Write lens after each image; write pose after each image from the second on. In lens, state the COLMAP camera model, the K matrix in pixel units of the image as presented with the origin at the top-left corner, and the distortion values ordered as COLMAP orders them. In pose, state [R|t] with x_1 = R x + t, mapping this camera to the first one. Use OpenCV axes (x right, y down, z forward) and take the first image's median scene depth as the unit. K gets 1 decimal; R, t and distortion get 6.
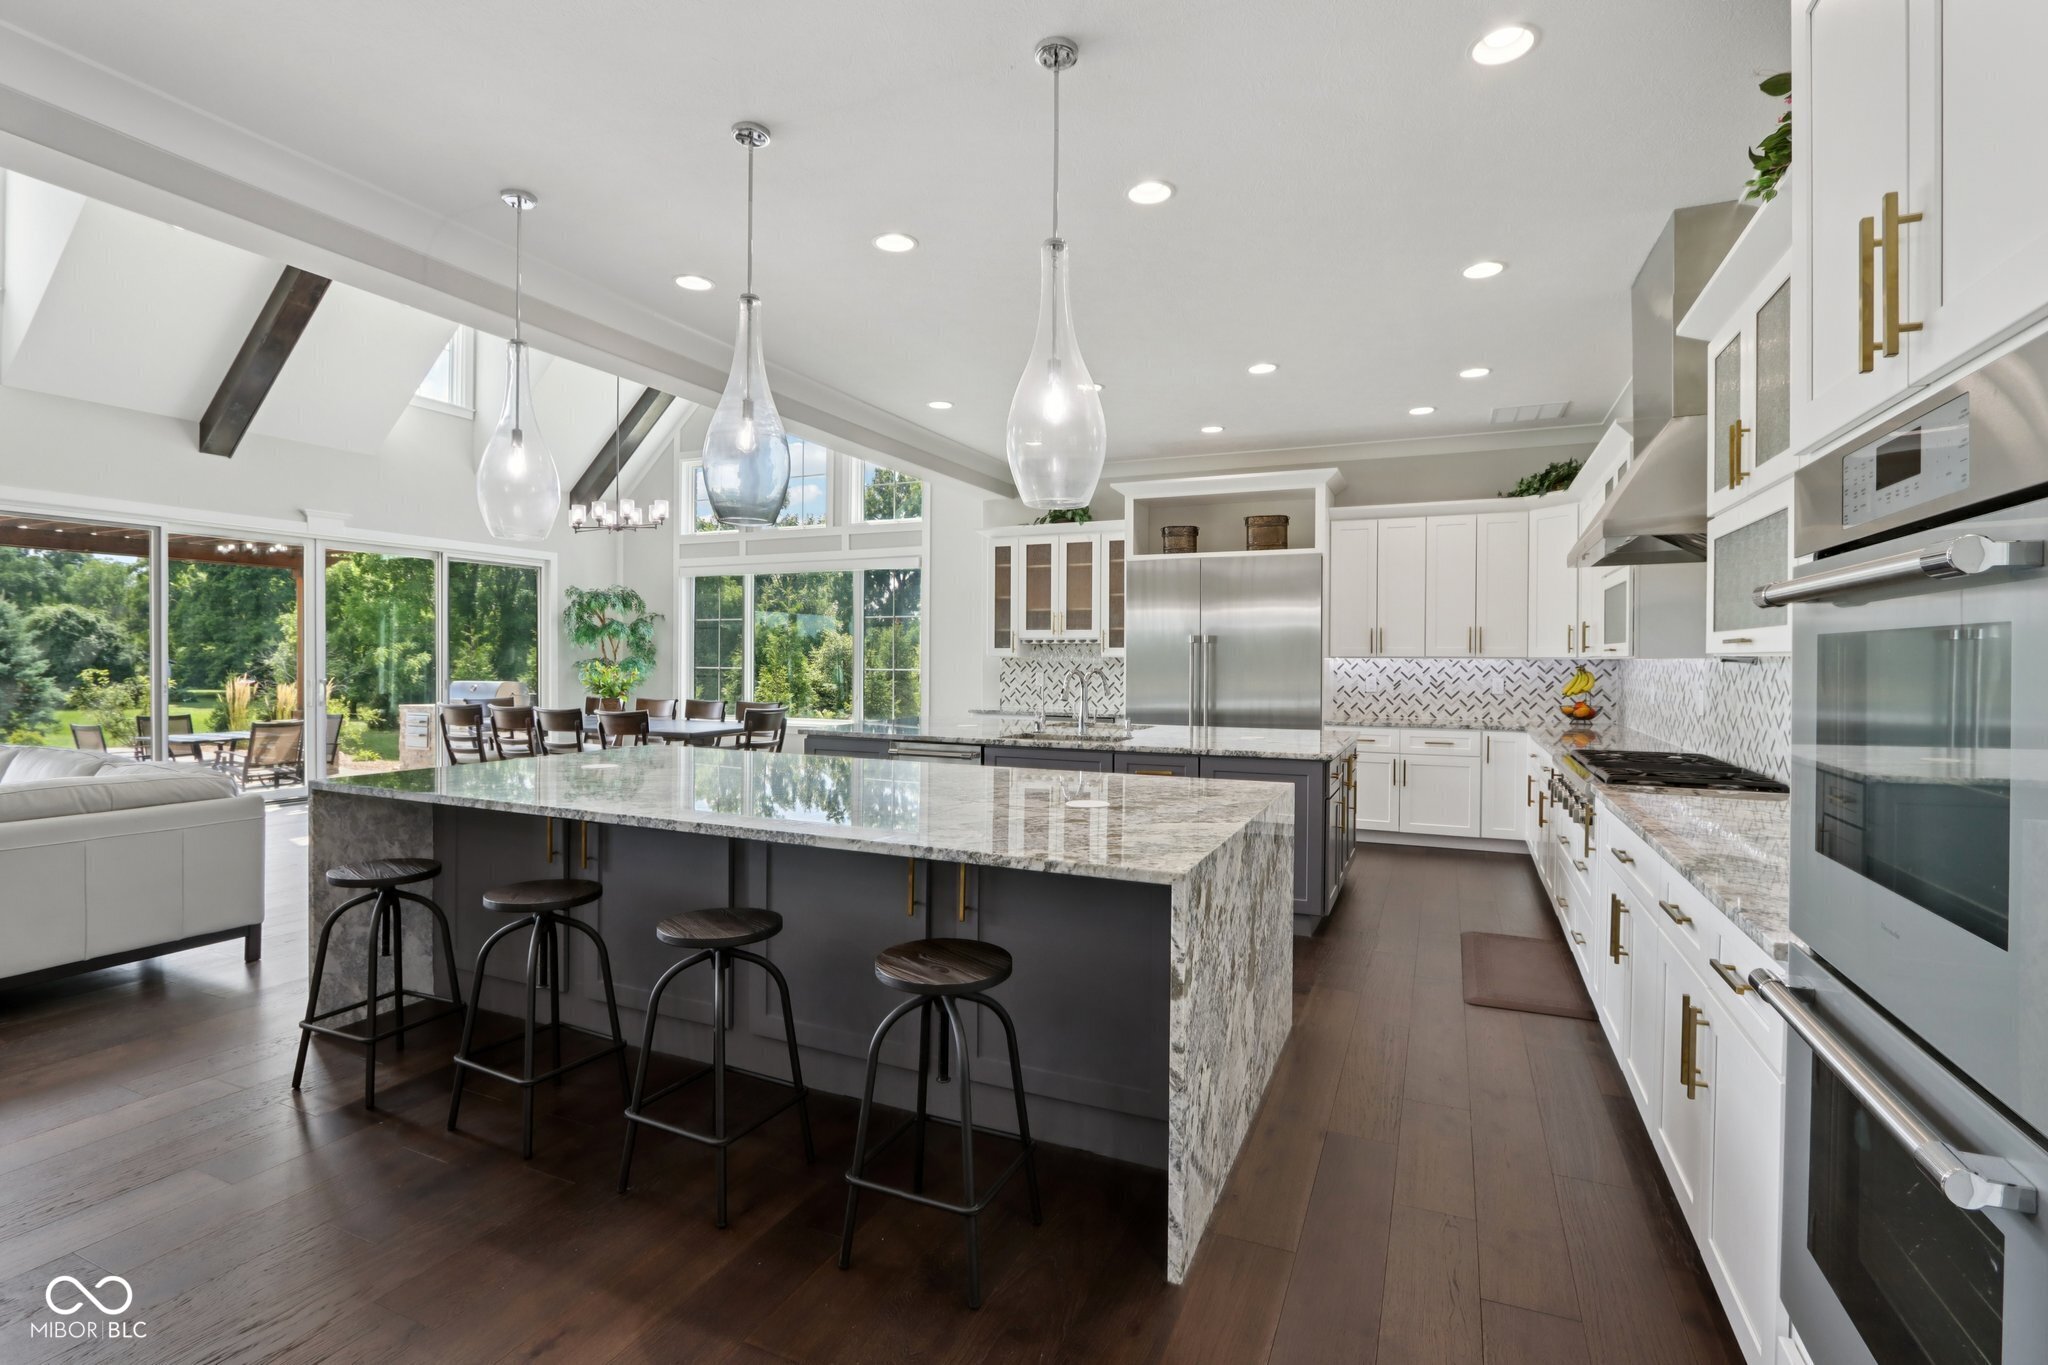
lens RADIAL K [[953.0, 0, 1027.8], [0, 953.0, 676.2], [0, 0, 1]] dist [-0.017524, 0.000555]
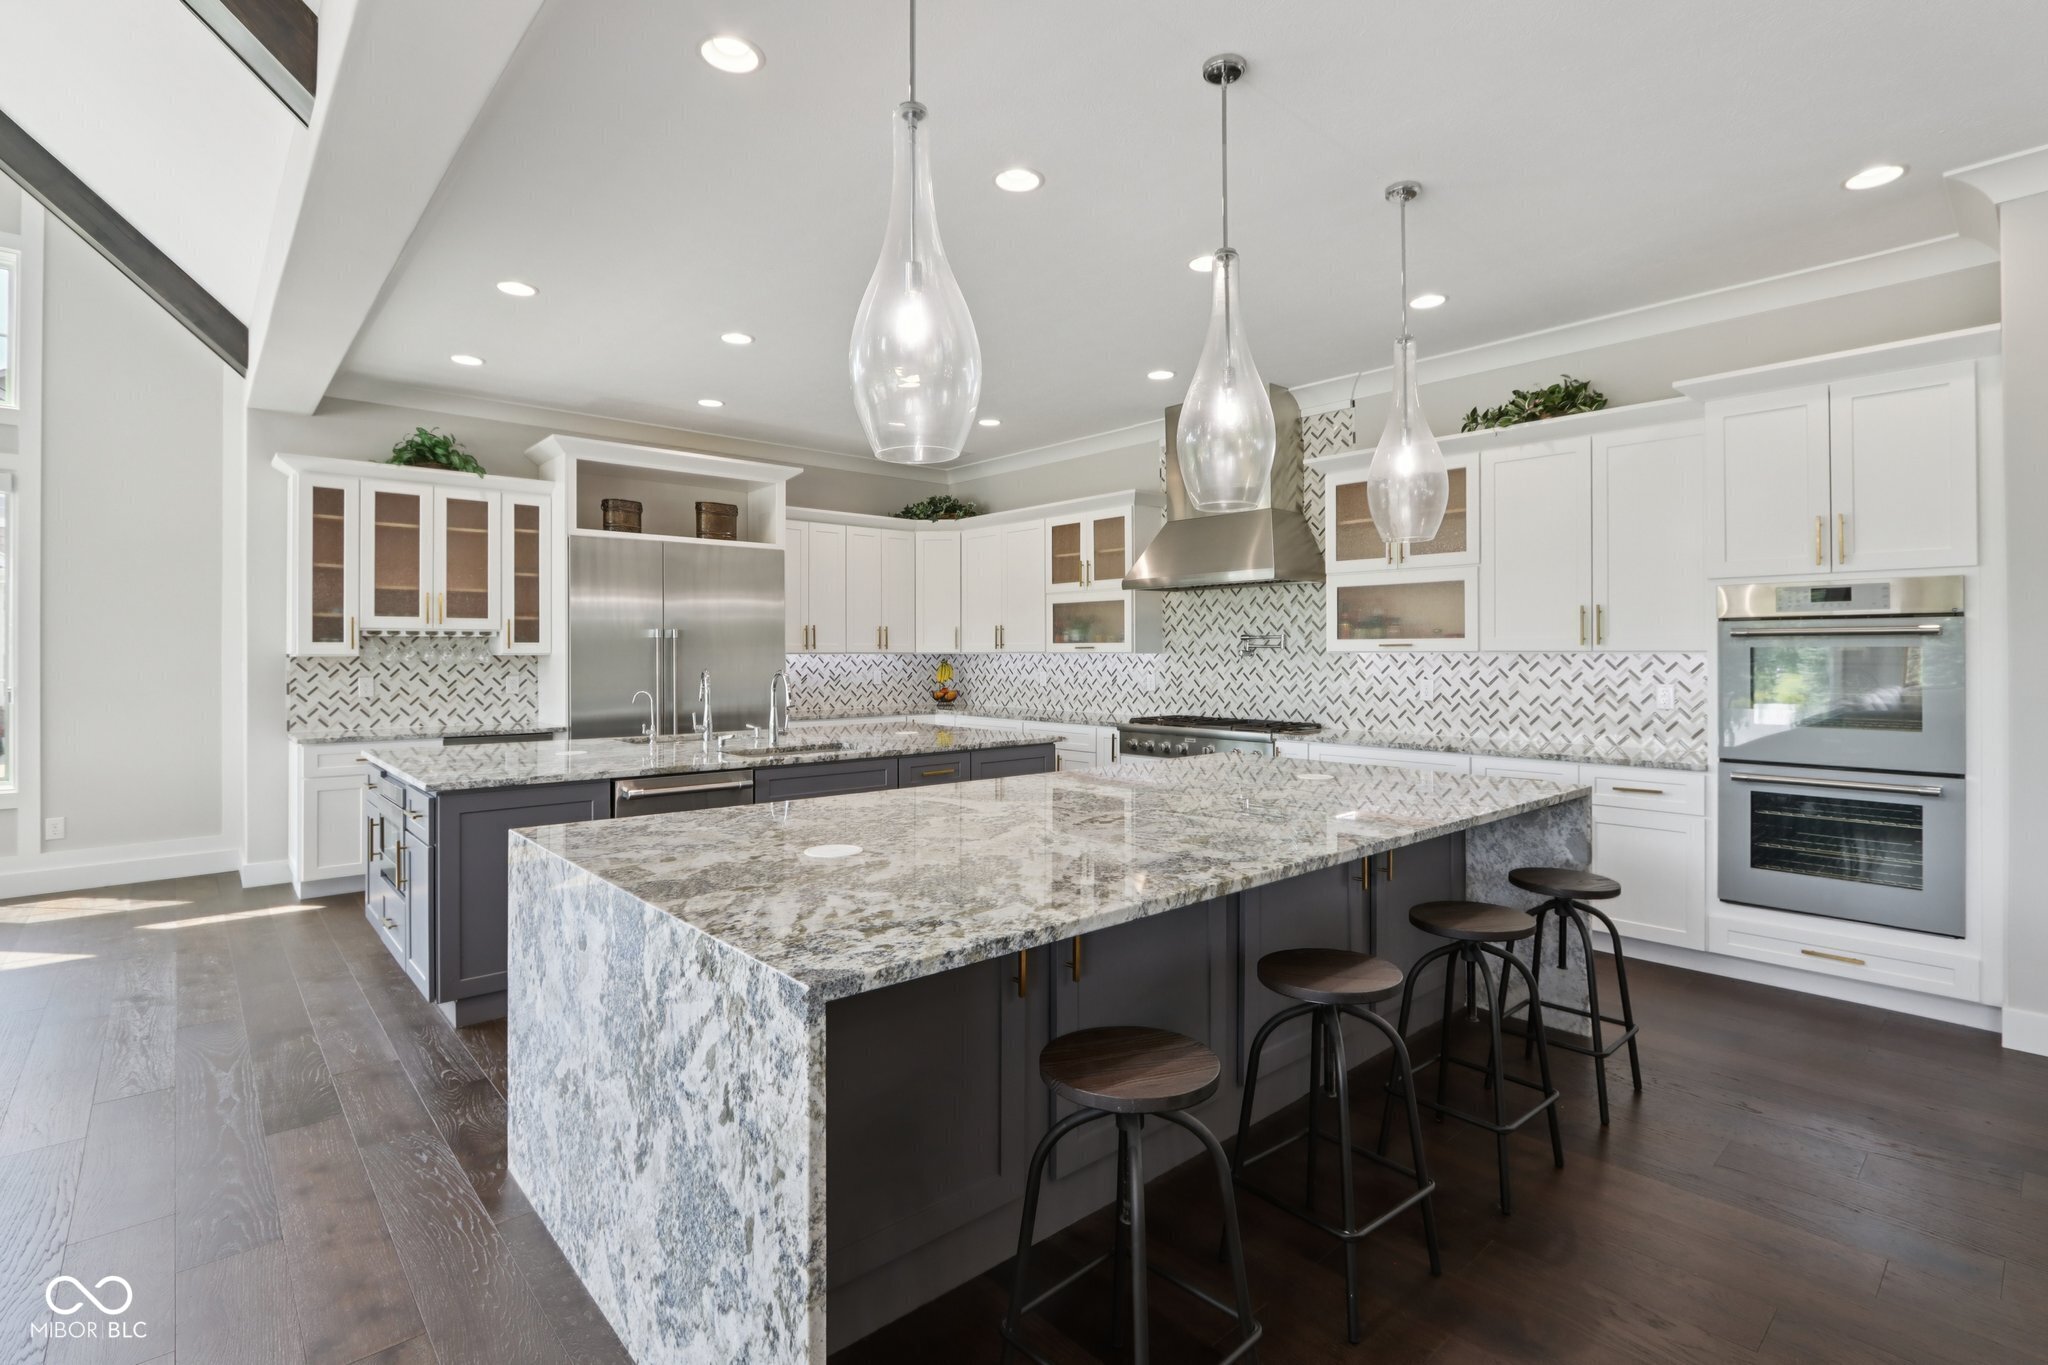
lens RADIAL K [[969.6, 0, 1032.2], [0, 969.6, 651.0], [0, 0, 1]] dist [-0.019649, 0.000564]
pose [[0.410961, -0.003763, 0.911645, -0.445745], [0.020666, 0.999773, -0.005190, -0.010421], [-0.911419, 0.020973, 0.410946, 0.296975]]
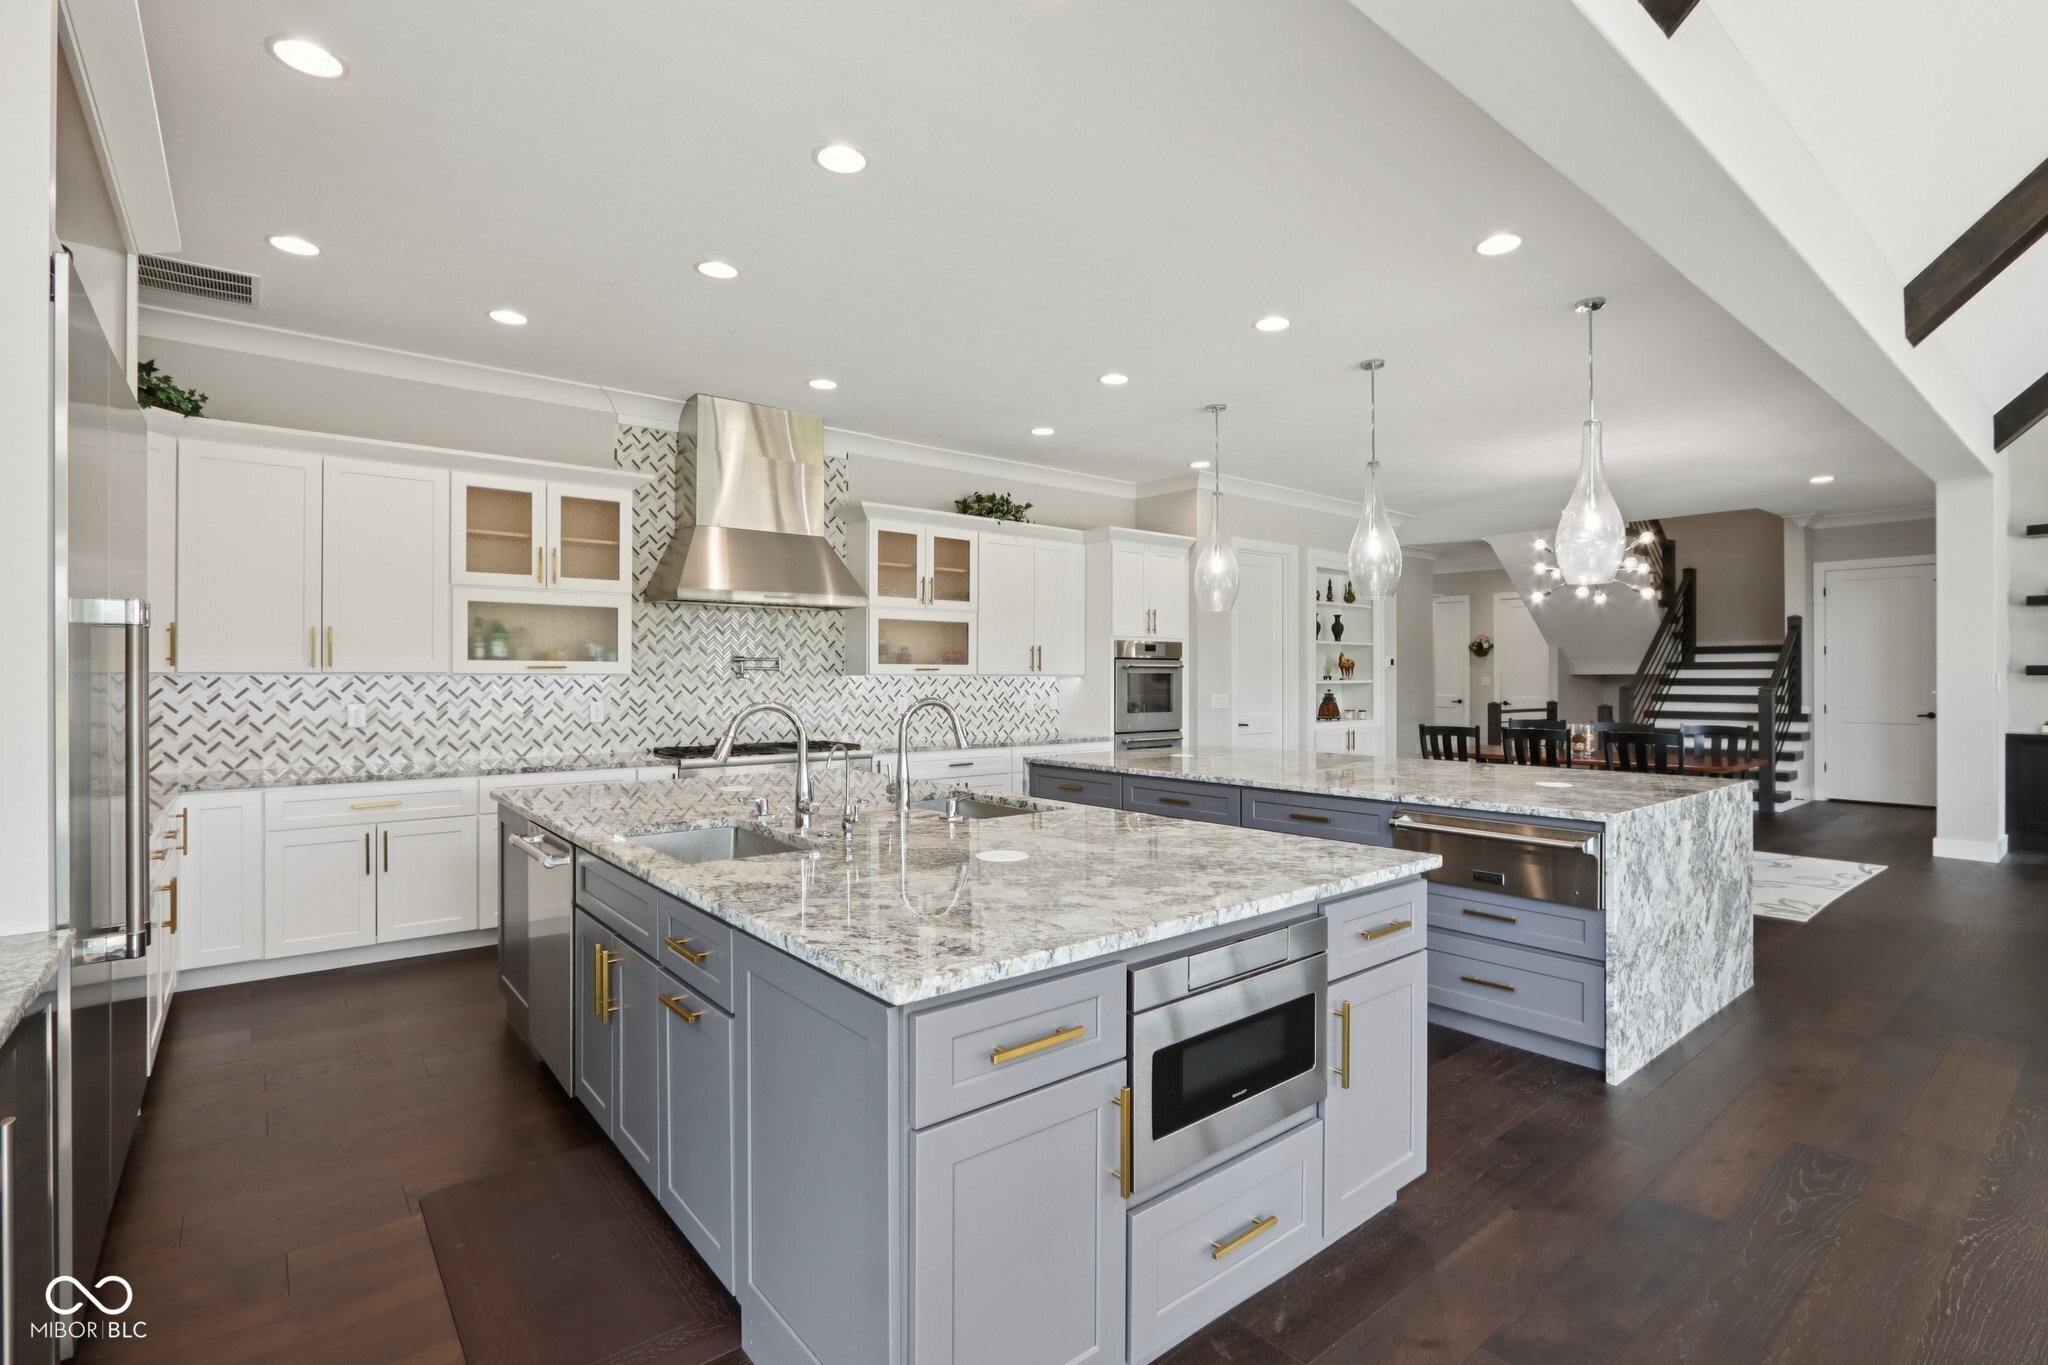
lens RADIAL K [[946.9, 0, 1019.3], [0, 946.9, 675.1], [0, 0, 1]] dist [-0.019454, 0.001110]
pose [[-0.888241, -0.005207, 0.459349, -0.186294], [0.003108, 0.999845, 0.017344, -0.021712], [-0.459368, 0.016833, -0.888086, 1.026796]]
